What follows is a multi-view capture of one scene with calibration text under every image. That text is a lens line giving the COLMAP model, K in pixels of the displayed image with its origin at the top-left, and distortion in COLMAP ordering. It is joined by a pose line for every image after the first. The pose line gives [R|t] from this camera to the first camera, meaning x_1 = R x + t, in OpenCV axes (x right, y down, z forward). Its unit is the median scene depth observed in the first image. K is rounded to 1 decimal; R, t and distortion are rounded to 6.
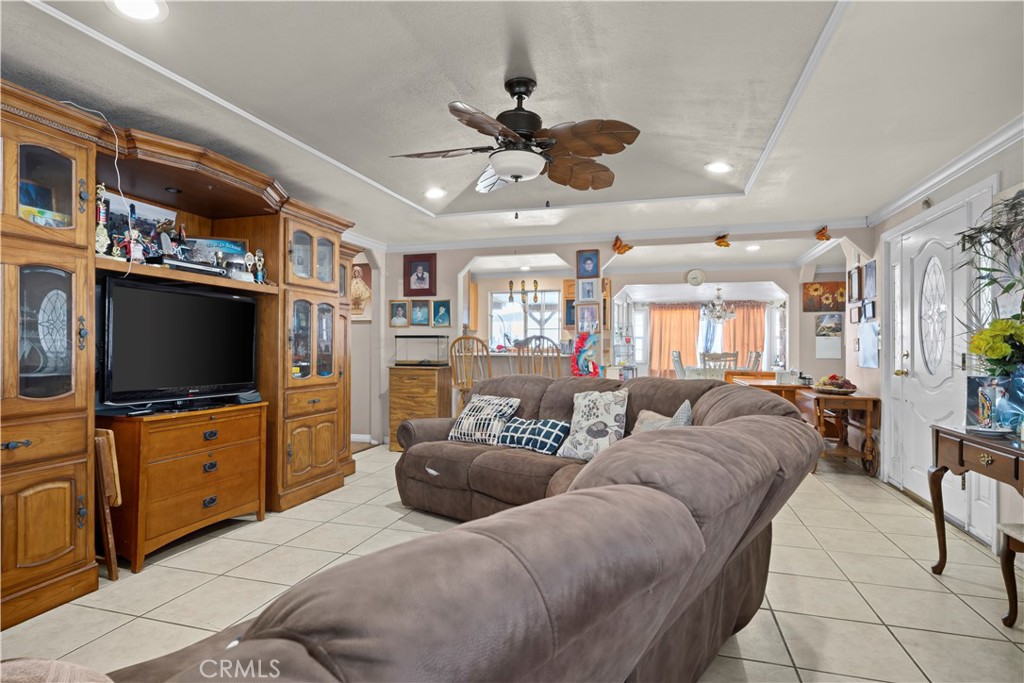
lens RADIAL K [[534.9, 0, 506.1], [0, 534.9, 341.9], [0, 0, 1]] dist [-0.004853, 0.000220]
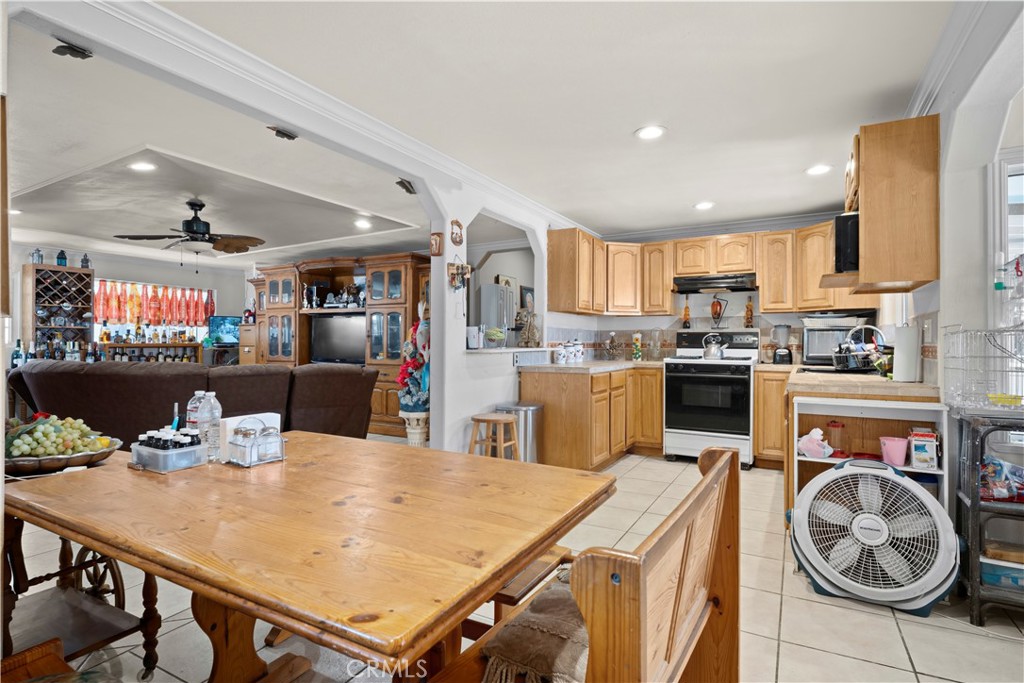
lens RADIAL K [[523.1, 0, 506.4], [0, 523.1, 339.2], [0, 0, 1]] dist [-0.001116, -0.000121]
pose [[-0.223256, -0.010499, -0.974703, 0.791517], [0.005897, 0.999909, -0.012121, 0.018050], [0.974742, -0.008454, -0.223173, 1.233894]]
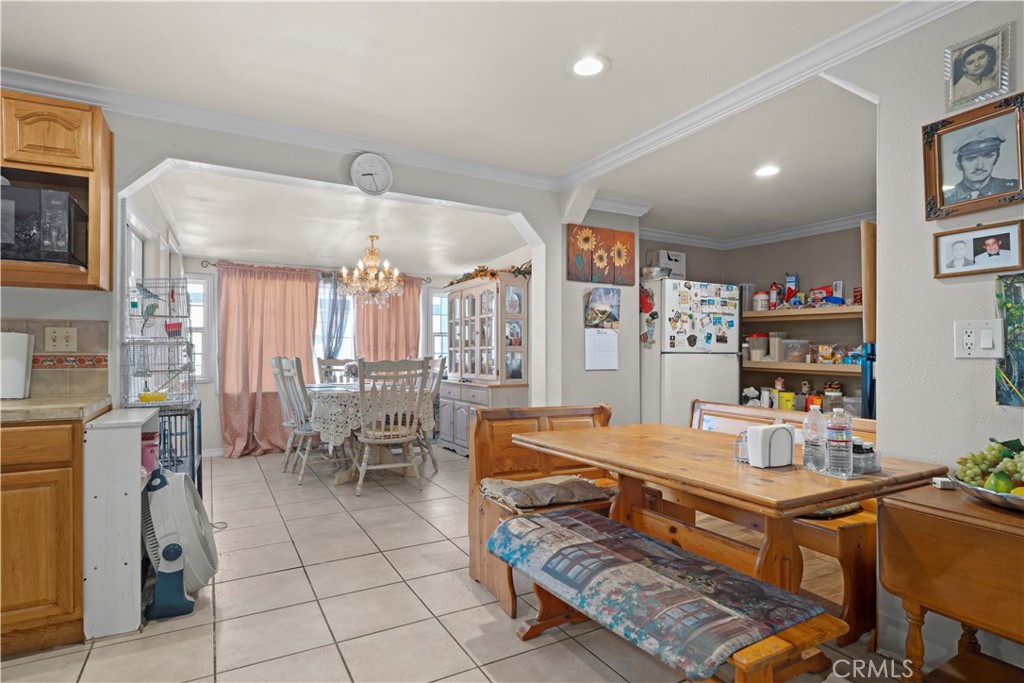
lens RADIAL K [[528.6, 0, 510.8], [0, 528.6, 352.3], [0, 0, 1]] dist [-0.011091, 0.000063]
pose [[0.692238, -0.004022, 0.721658, 0.202864], [-0.006698, 0.999906, 0.011998, 0.010484], [-0.721638, -0.013139, 0.692146, 0.925575]]
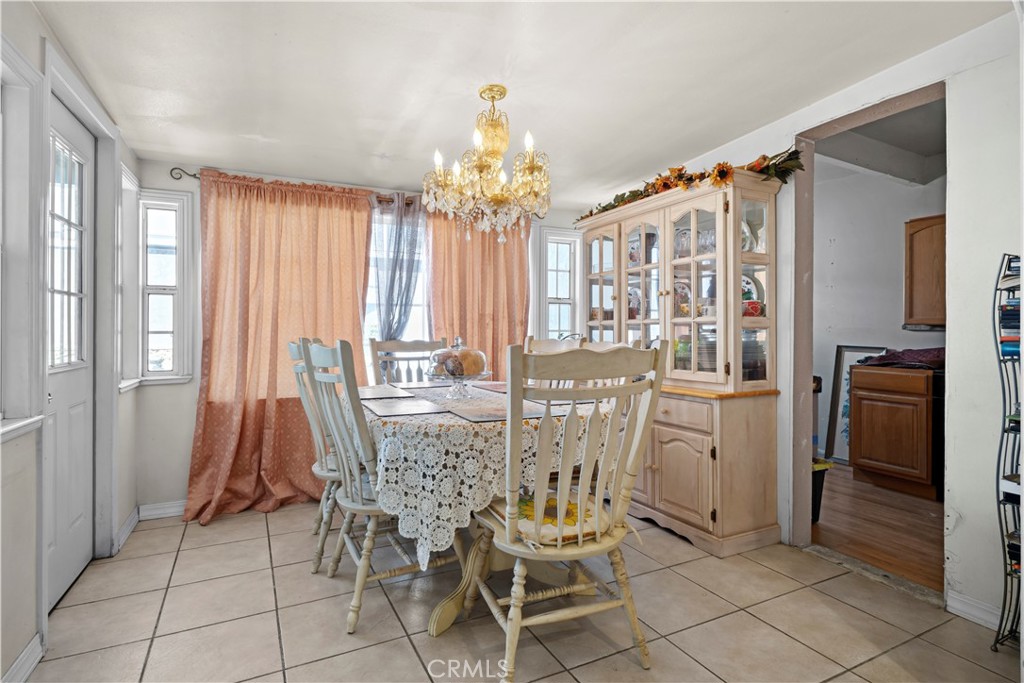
lens RADIAL K [[524.5, 0, 506.9], [0, 524.5, 330.9], [0, 0, 1]] dist [-0.001146, -0.000665]
pose [[0.731931, -0.006253, 0.681350, 0.394558], [-0.004118, 0.999899, 0.013600, 0.018144], [-0.681366, -0.012760, 0.731832, 1.376745]]
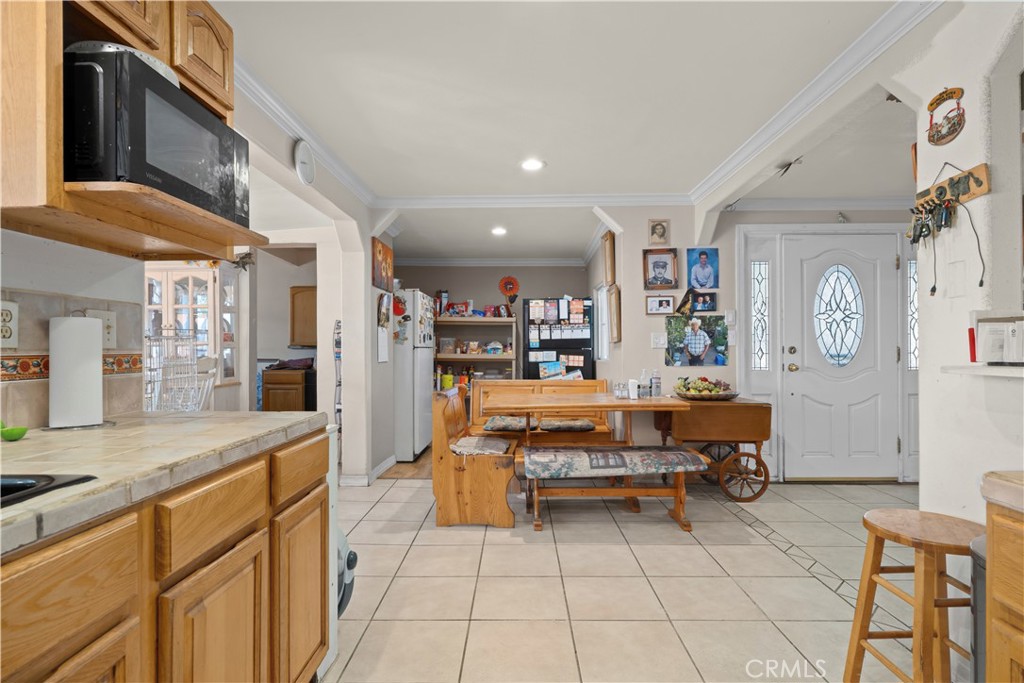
lens RADIAL K [[525.3, 0, 517.8], [0, 525.3, 345.0], [0, 0, 1]] dist [-0.002824, -0.000411]
pose [[-0.279809, -0.000486, 0.960055, -0.070821], [-0.007340, 0.999972, -0.001633, 0.014305], [-0.960028, -0.007504, -0.279805, 1.359647]]
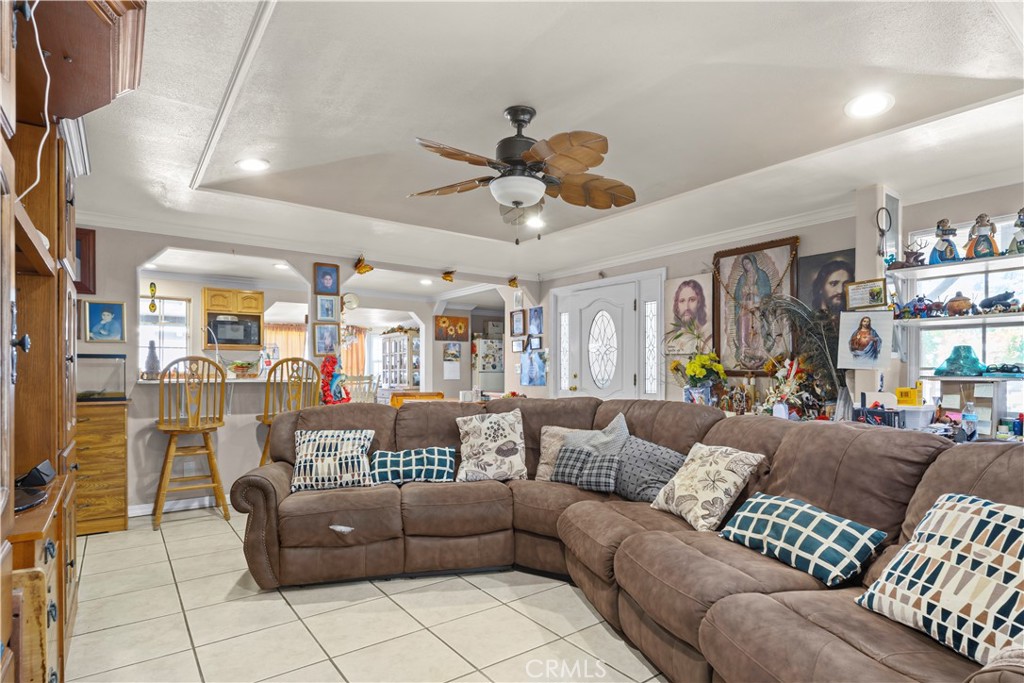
lens RADIAL K [[539.5, 0, 523.7], [0, 539.5, 366.6], [0, 0, 1]] dist [0.000068, 0.000142]
pose [[0.589855, 0.003134, 0.807503, -0.389412], [-0.007096, 0.999974, 0.001303, -0.001492], [-0.807478, -0.006499, 0.589862, 0.189968]]
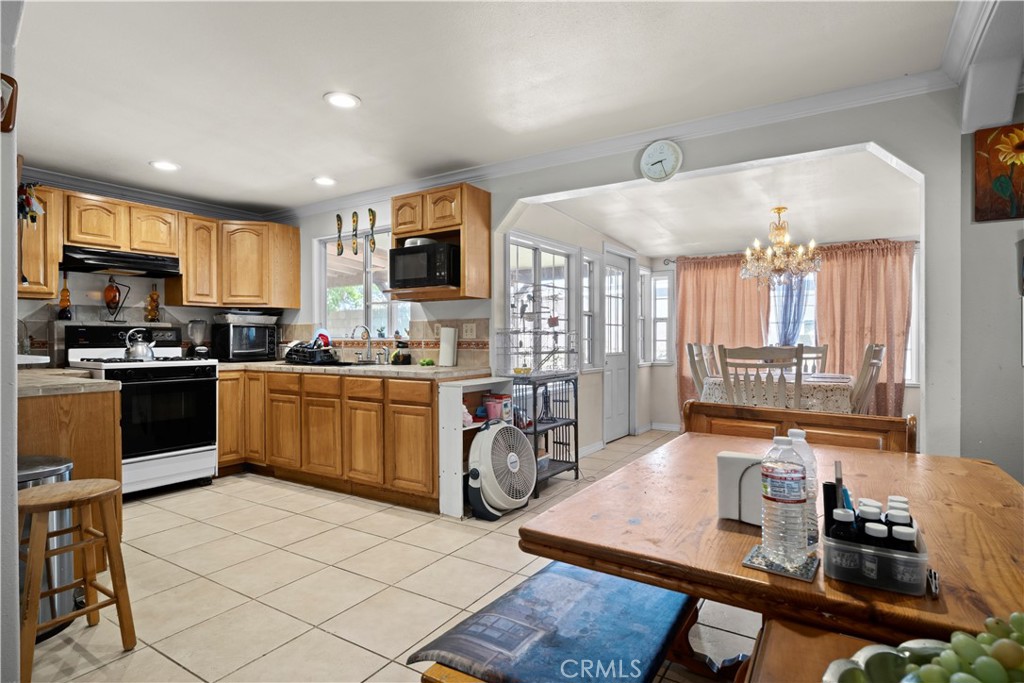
lens RADIAL K [[534.9, 0, 506.1], [0, 534.9, 341.9], [0, 0, 1]] dist [-0.004853, 0.000220]
pose [[0.961063, -0.005595, -0.276272, 0.502170], [0.009857, 0.999853, 0.014041, 0.012549], [0.276152, -0.016217, 0.960977, 0.823493]]
